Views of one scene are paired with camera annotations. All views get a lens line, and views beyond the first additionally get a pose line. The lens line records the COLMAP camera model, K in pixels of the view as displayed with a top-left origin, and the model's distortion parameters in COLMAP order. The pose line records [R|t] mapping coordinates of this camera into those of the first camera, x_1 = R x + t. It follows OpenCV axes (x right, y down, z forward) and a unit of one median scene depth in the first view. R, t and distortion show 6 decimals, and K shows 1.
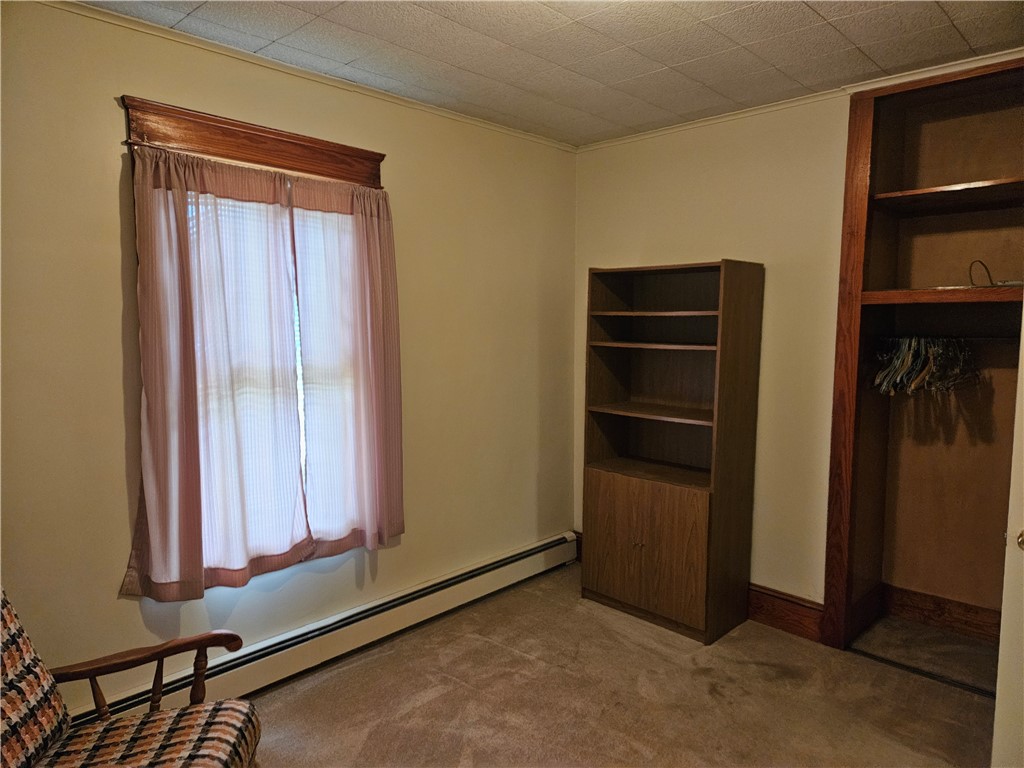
lens RADIAL K [[680.9, 0, 507.2], [0, 680.9, 386.2], [0, 0, 1]] dist [0.069190, -0.055241]
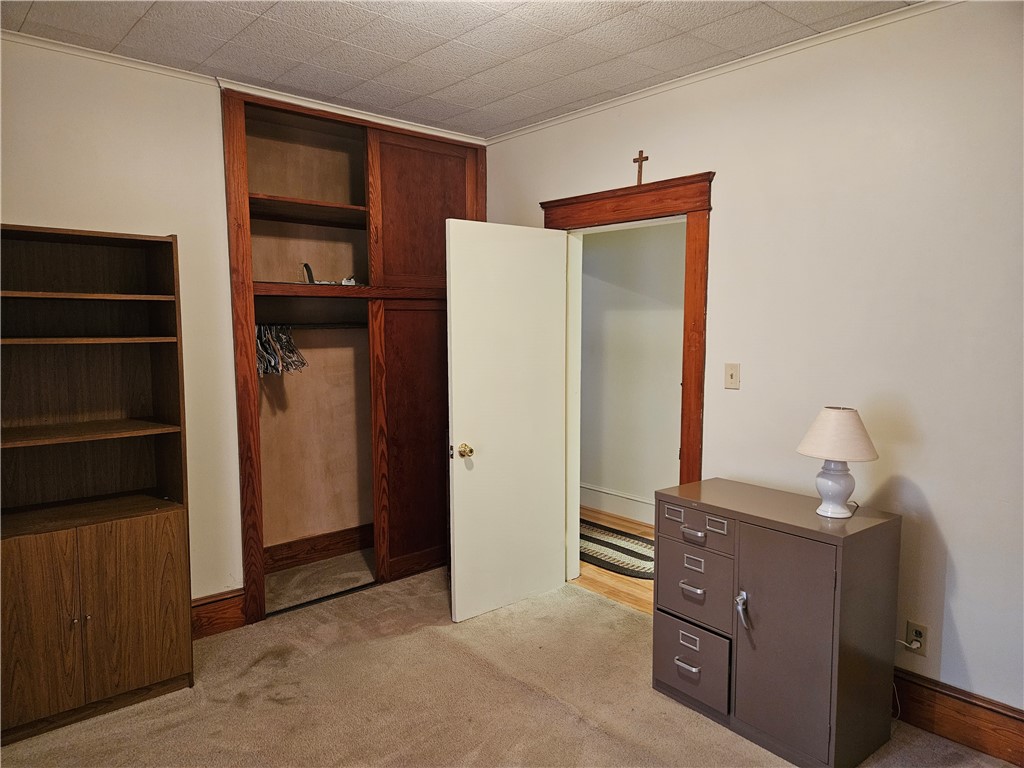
lens RADIAL K [[680.9, 0, 505.0], [0, 680.9, 387.9], [0, 0, 1]] dist [0.069190, -0.055241]
pose [[0.078906, -0.102422, 0.991607, -0.509400], [0.098121, 0.990676, 0.094518, -0.036569], [-0.992041, 0.089839, 0.088220, 0.515509]]
